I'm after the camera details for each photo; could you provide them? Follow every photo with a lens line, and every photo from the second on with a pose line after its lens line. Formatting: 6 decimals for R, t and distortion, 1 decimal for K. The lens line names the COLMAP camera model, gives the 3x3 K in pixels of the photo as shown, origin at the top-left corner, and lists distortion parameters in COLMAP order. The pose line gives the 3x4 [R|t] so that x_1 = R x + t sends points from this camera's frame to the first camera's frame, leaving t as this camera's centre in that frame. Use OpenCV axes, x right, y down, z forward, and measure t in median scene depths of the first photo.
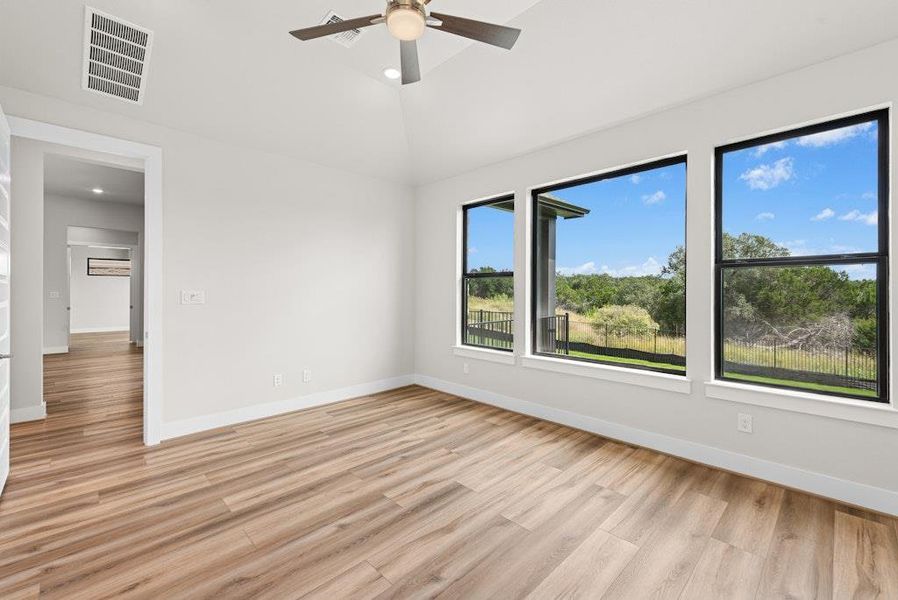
lens RADIAL K [[372.1, 0, 450.0], [0, 372.1, 294.2], [0, 0, 1]] dist [0.002629, -0.000169]
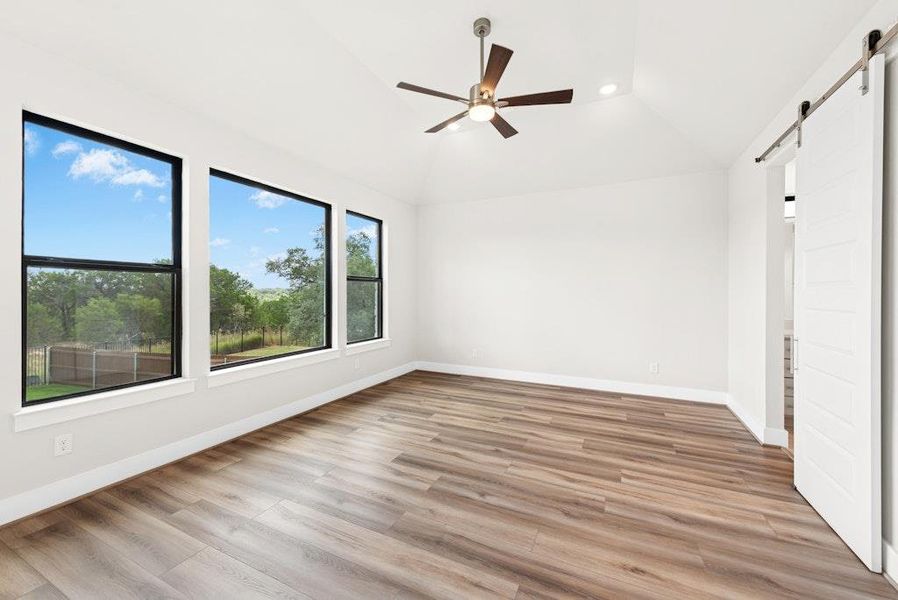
lens RADIAL K [[351.8, 0, 450.8], [0, 351.8, 294.9], [0, 0, 1]] dist [0.001120, -0.000169]
pose [[-0.341550, -0.003939, 0.939855, -0.825952], [0.006785, 0.999955, 0.006657, -0.006222], [-0.939839, 0.008650, -0.341508, 0.939573]]
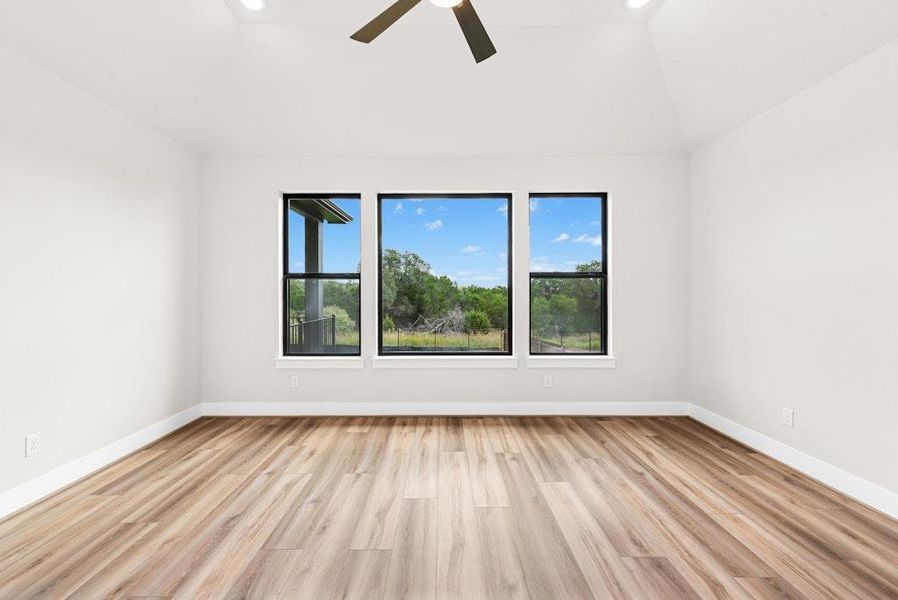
lens RADIAL K [[351.7, 0, 438.0], [0, 351.7, 298.4], [0, 0, 1]] dist [0.000976, -0.000146]
pose [[0.705773, -0.009713, 0.708372, -0.426736], [0.006385, 0.999953, 0.007349, -0.000952], [-0.708410, -0.000664, 0.705801, 0.254348]]
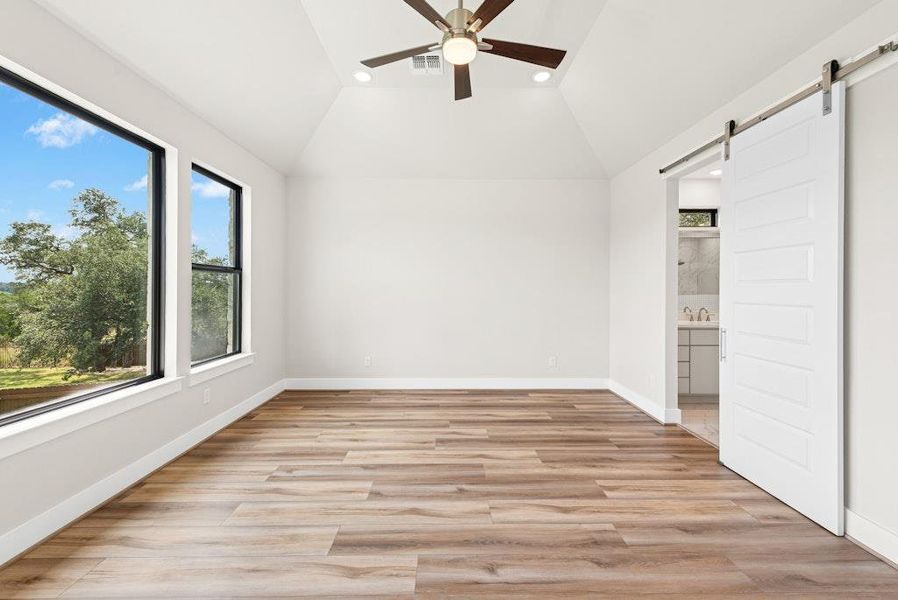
lens RADIAL K [[354.9, 0, 451.7], [0, 354.9, 288.6], [0, 0, 1]] dist [0.003334, -0.000108]
pose [[-0.726171, 0.001689, 0.687512, -0.498224], [0.004607, 0.999986, 0.002410, -0.007721], [-0.687498, 0.004918, -0.726169, 1.052812]]
